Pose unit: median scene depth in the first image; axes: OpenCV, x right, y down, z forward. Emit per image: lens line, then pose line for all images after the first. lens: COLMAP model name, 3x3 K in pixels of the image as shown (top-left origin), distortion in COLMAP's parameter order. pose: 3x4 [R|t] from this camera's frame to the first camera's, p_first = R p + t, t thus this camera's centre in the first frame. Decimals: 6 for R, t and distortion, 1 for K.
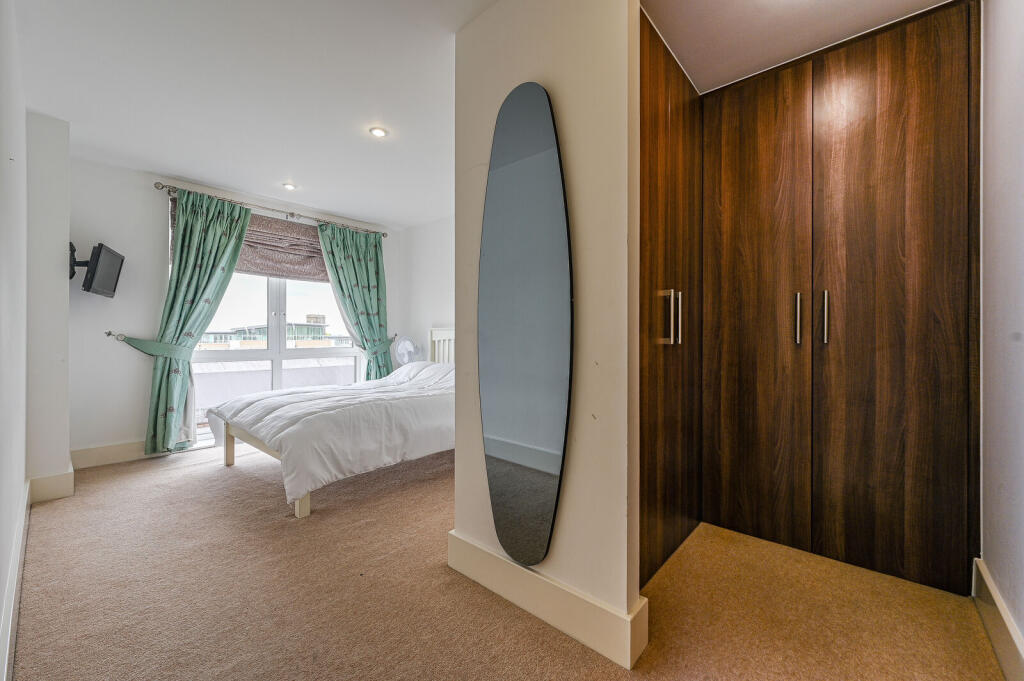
lens RADIAL K [[413.3, 0, 512.0], [0, 413.3, 340.5], [0, 0, 1]] dist [0.001913, 0.000334]
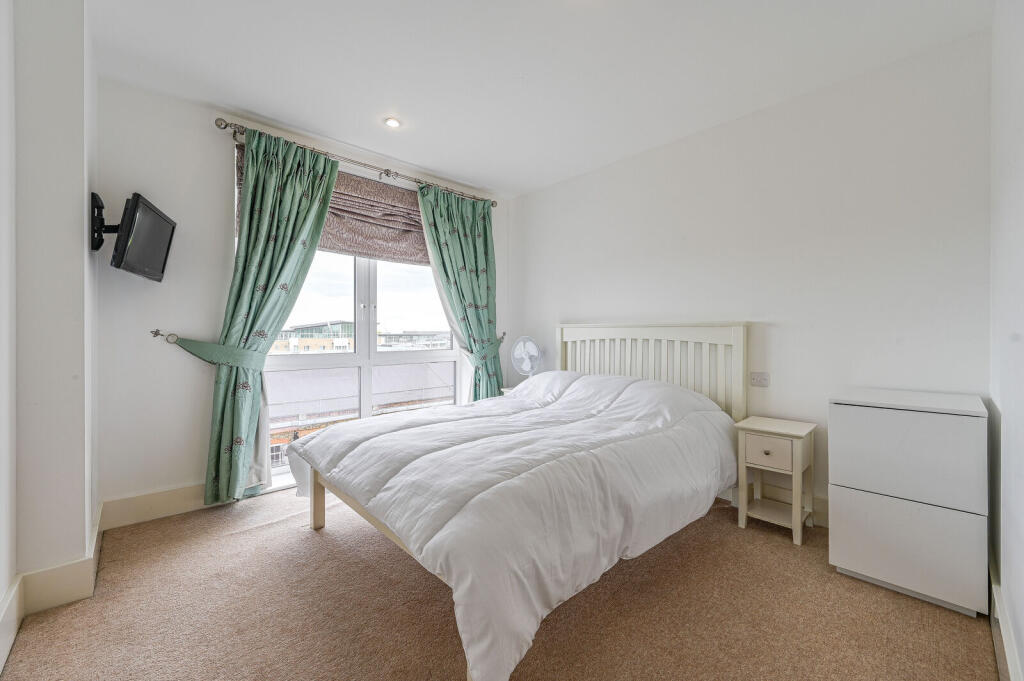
lens RADIAL K [[413.3, 0, 512.0], [0, 413.3, 340.5], [0, 0, 1]] dist [0.001913, 0.000334]
pose [[0.994629, 0.001473, -0.103490, -0.270948], [-0.000815, 0.999979, 0.006394, -0.008056], [0.103498, -0.006276, 0.994610, 0.328883]]
